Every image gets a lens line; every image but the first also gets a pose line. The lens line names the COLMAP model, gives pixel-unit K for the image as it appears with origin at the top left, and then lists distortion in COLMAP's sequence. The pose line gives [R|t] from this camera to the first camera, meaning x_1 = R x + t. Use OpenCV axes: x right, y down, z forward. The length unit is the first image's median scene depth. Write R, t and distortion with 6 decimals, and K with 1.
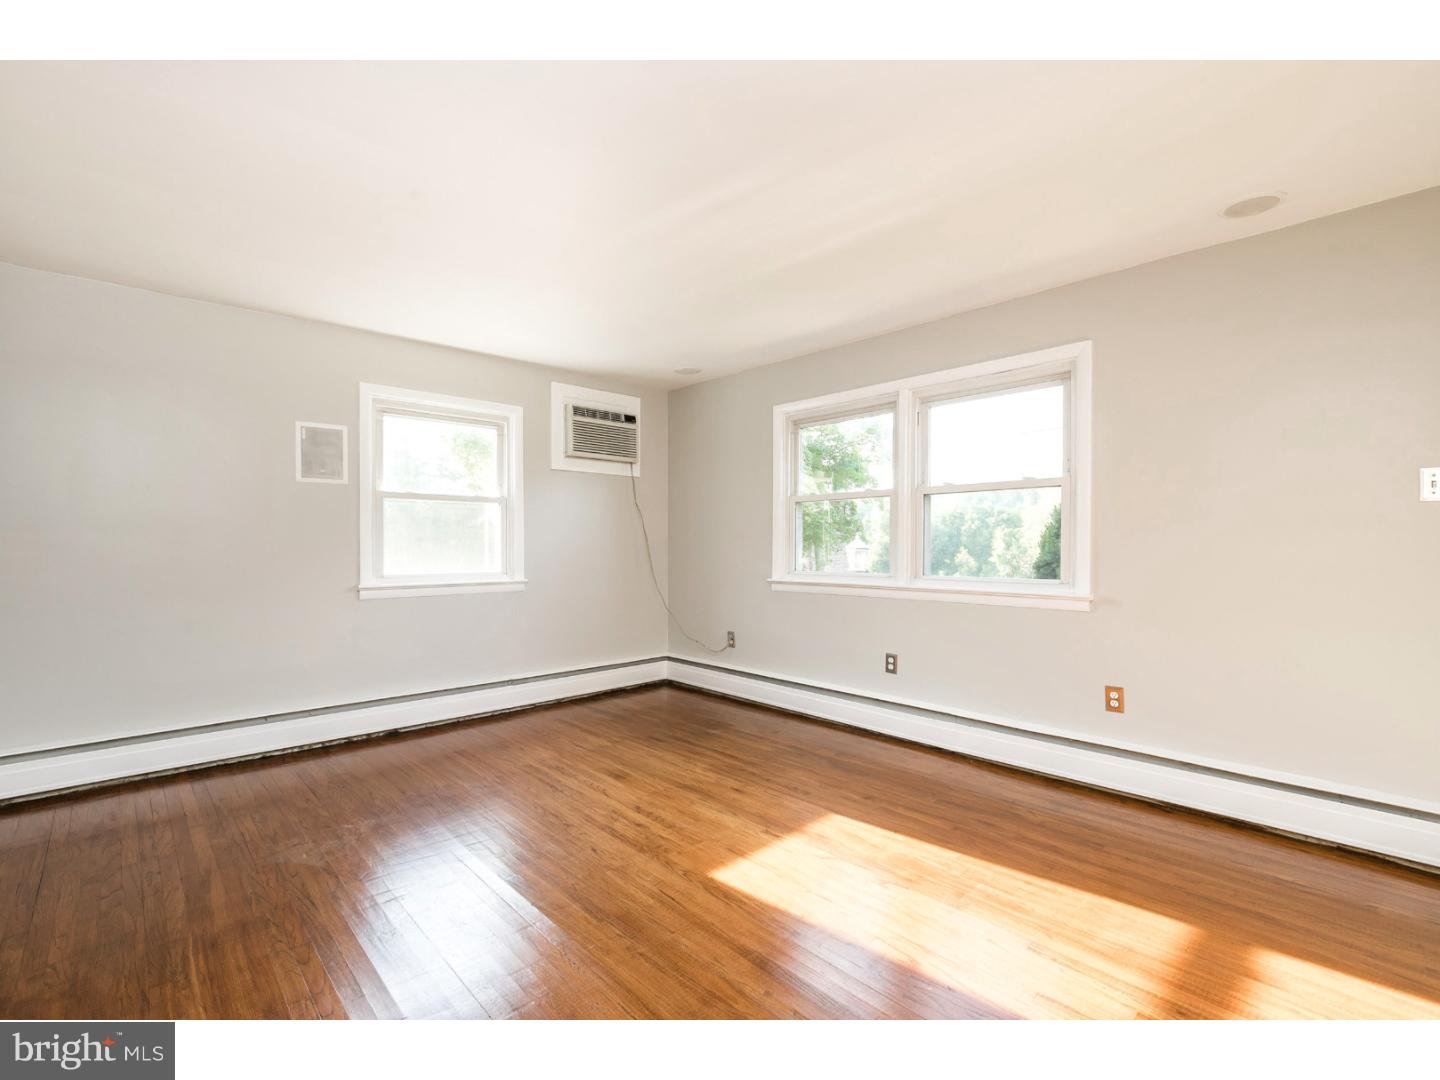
lens RADIAL K [[659.3, 0, 720.4], [0, 659.3, 544.2], [0, 0, 1]] dist [-0.008139, 0.001350]
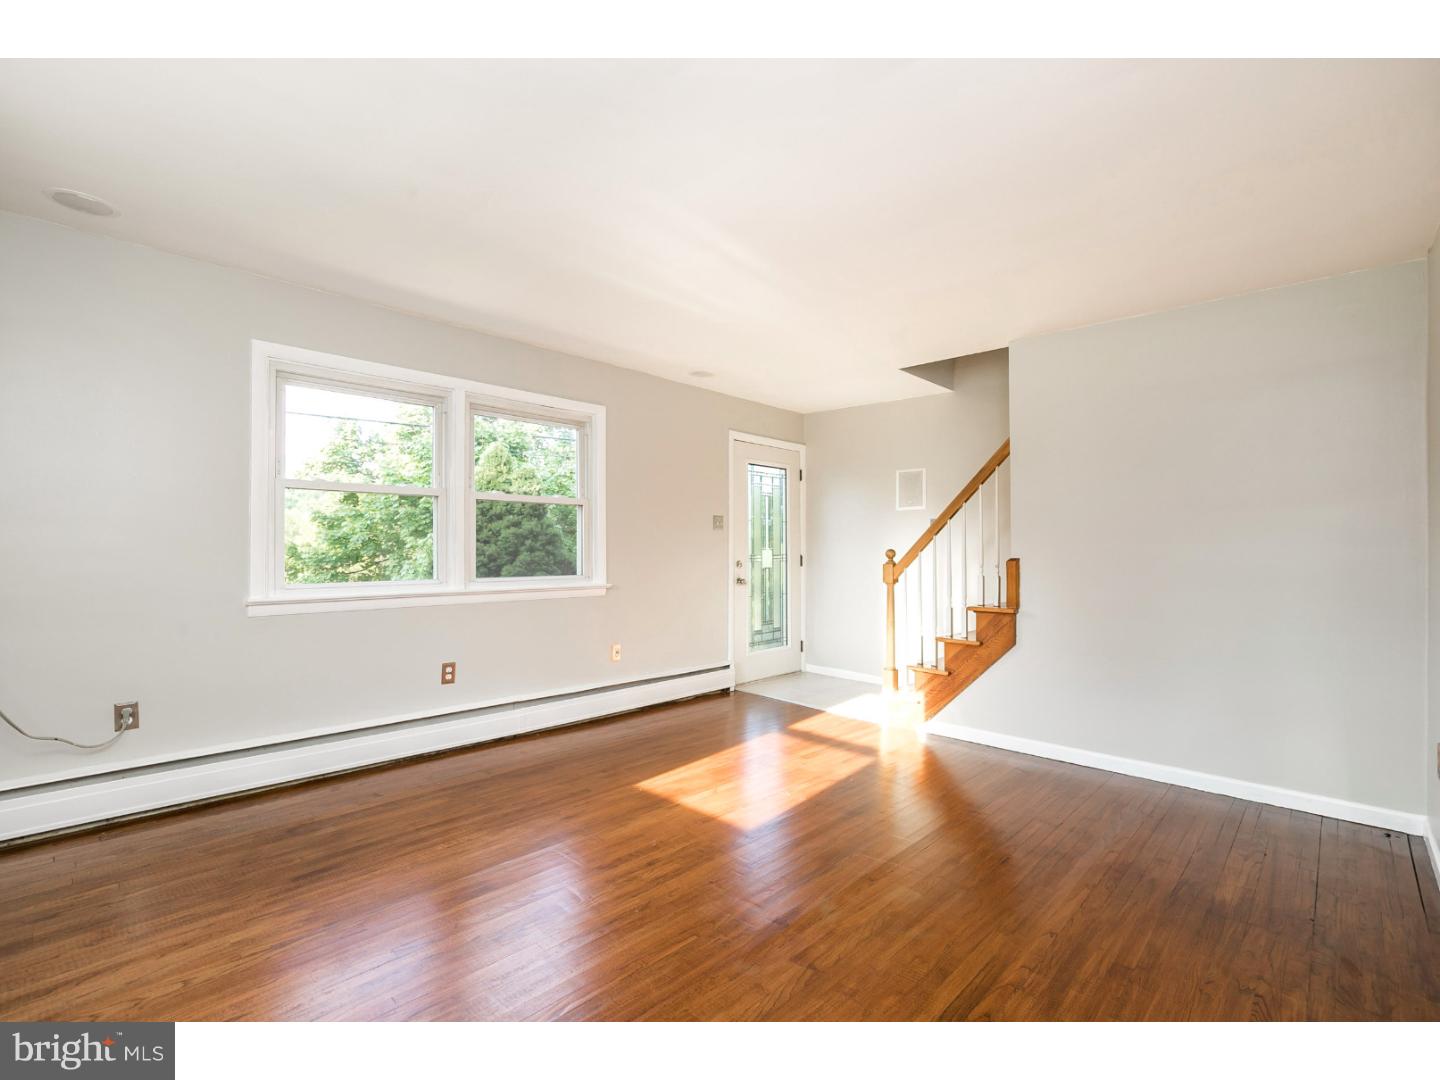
lens RADIAL K [[659.3, 0, 716.3], [0, 659.3, 542.5], [0, 0, 1]] dist [-0.008139, 0.001350]
pose [[-0.049116, 0.007148, 0.998767, -0.908229], [-0.007452, 0.999944, -0.007523, -0.004456], [-0.998765, -0.007812, -0.049060, 0.846705]]
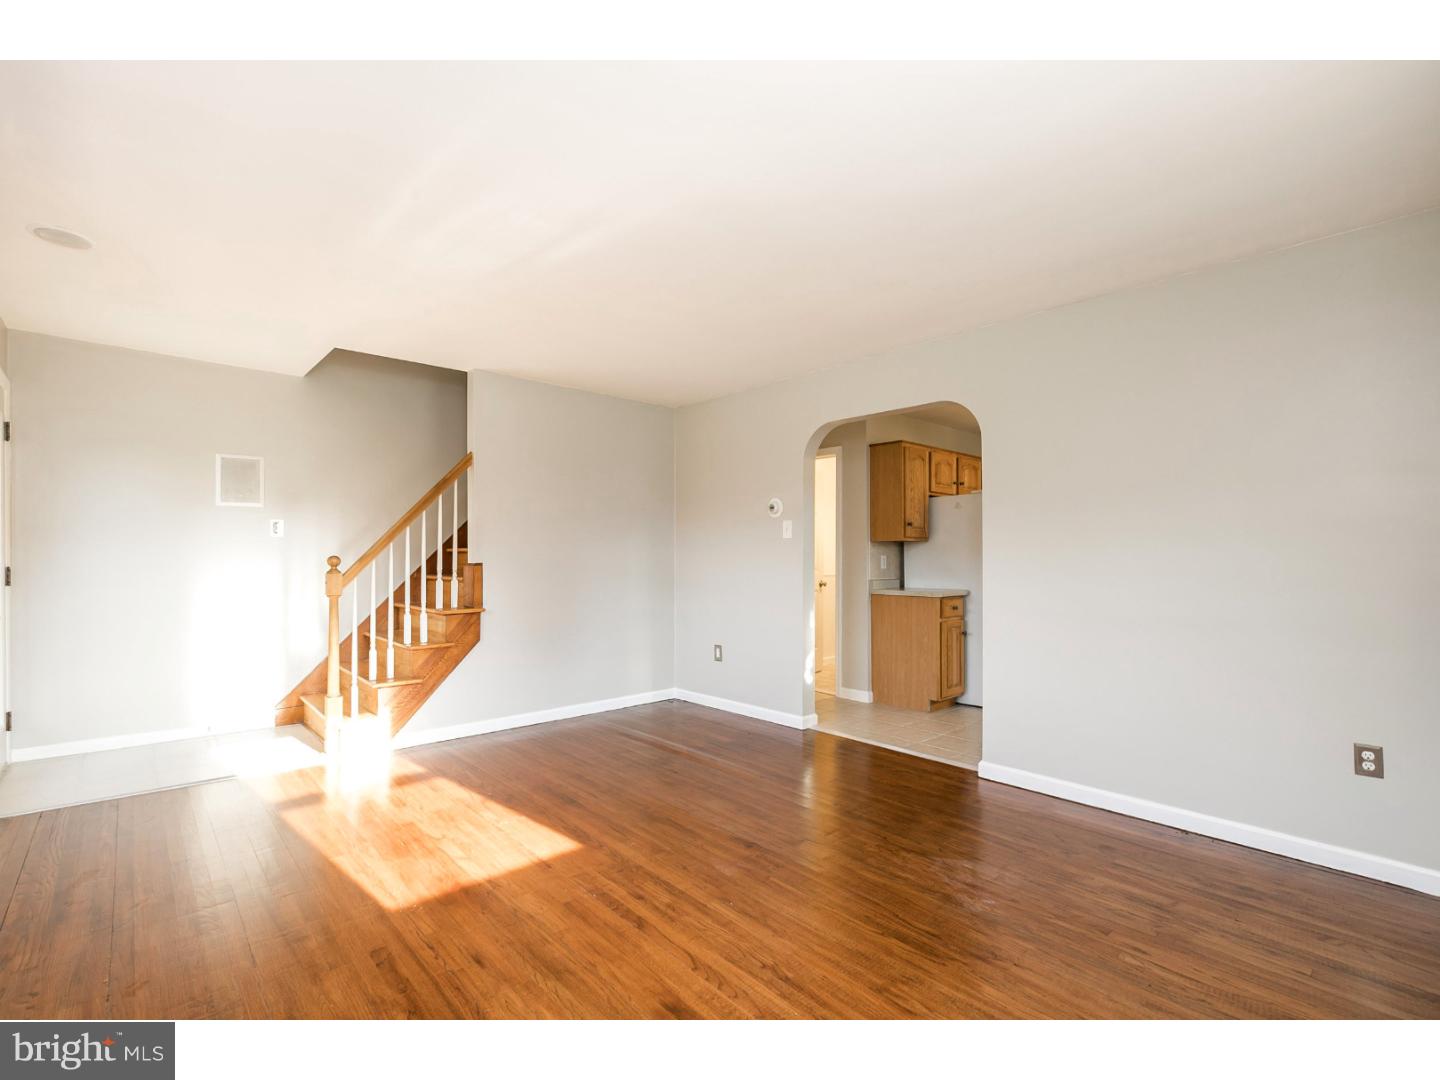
lens RADIAL K [[659.3, 0, 708.5], [0, 659.3, 541.9], [0, 0, 1]] dist [-0.008139, 0.001350]
pose [[-0.999489, -0.000963, 0.031942, -0.209335], [-0.001575, 0.999815, -0.019157, -0.007344], [-0.031917, -0.019198, -0.999306, 1.626423]]
